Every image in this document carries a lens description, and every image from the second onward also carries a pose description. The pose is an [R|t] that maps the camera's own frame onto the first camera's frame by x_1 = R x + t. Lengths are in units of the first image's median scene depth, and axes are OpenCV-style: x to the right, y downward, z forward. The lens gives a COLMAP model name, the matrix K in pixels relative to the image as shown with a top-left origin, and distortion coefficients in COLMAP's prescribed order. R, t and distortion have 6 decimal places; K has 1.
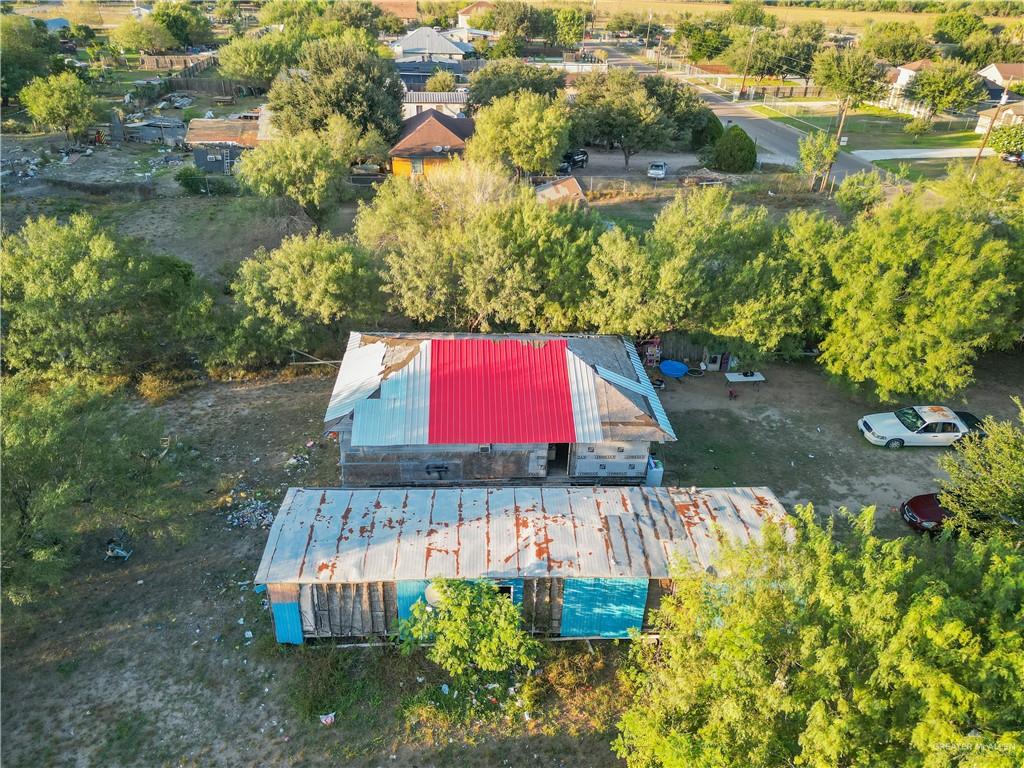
lens RADIAL K [[754.8, 0, 512.0], [0, 754.8, 384.0], [0, 0, 1]] dist [0.098228, -0.180731]
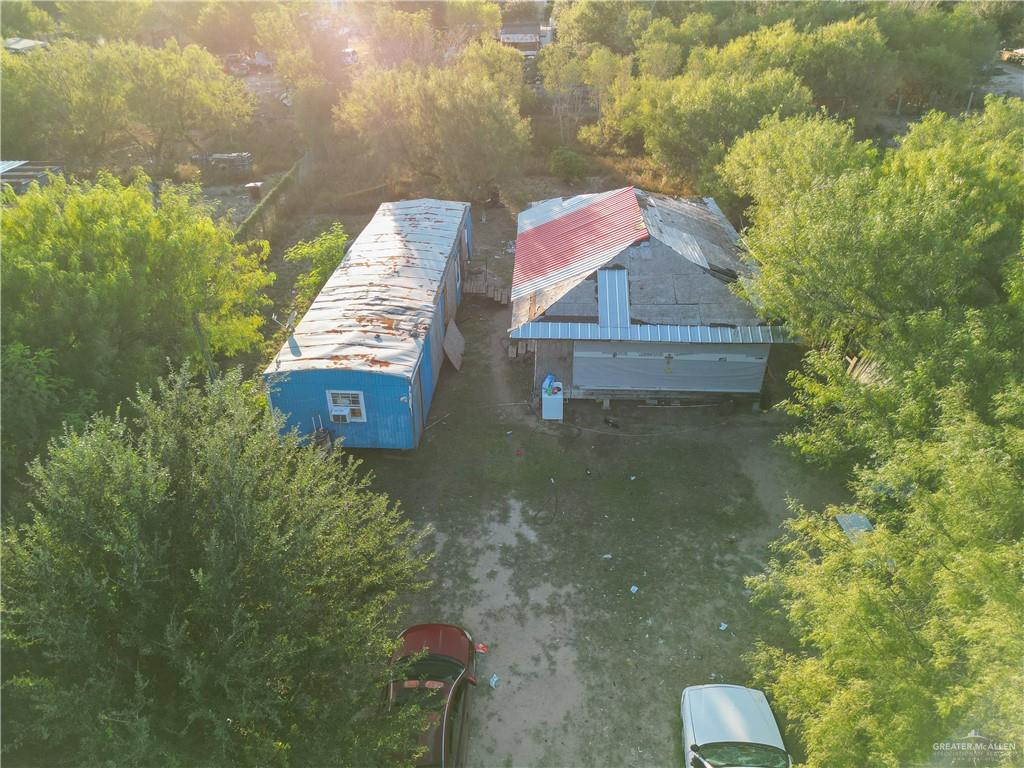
lens RADIAL K [[716.6, 0, 512.0], [0, 716.6, 384.0], [0, 0, 1]] dist [0.084982, -0.096947]
pose [[-0.094264, 0.494860, -0.863845, 1.101029], [-0.494261, 0.729954, 0.472094, -0.311809], [0.864187, 0.471467, 0.175782, 1.054920]]
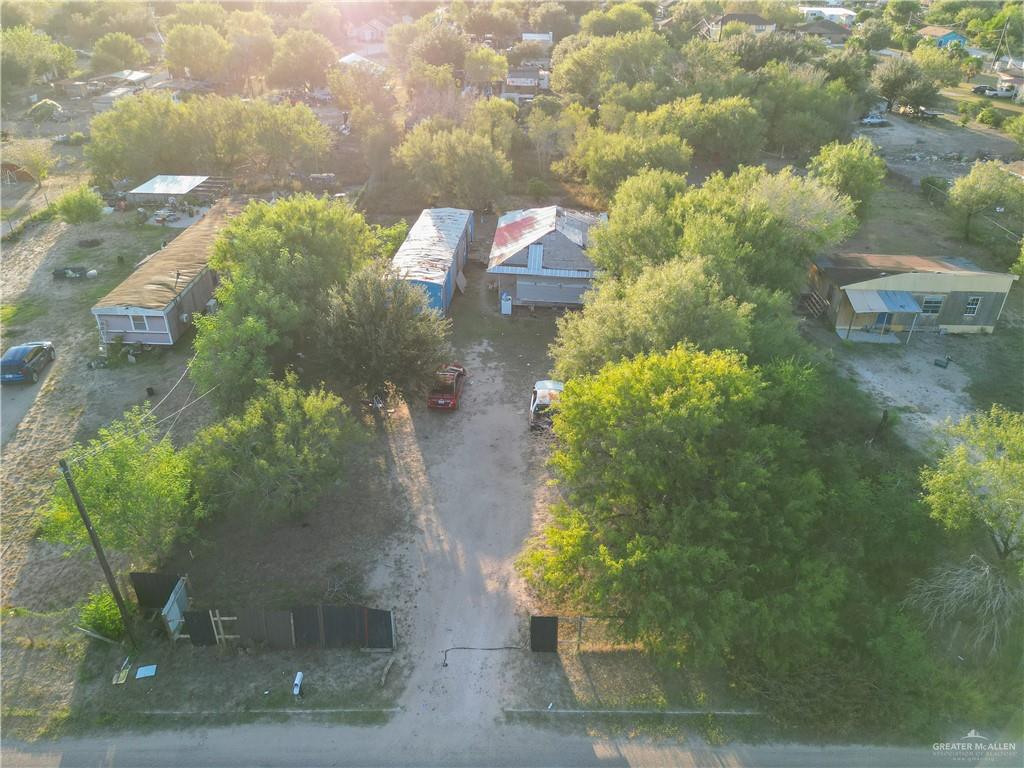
lens RADIAL K [[754.8, 0, 512.0], [0, 754.8, 384.0], [0, 0, 1]] dist [0.098228, -0.180731]
pose [[-0.120774, 0.472066, -0.873251, 2.322659], [-0.515943, 0.721686, 0.461489, -0.728597], [0.848066, 0.506284, 0.156398, 1.071958]]
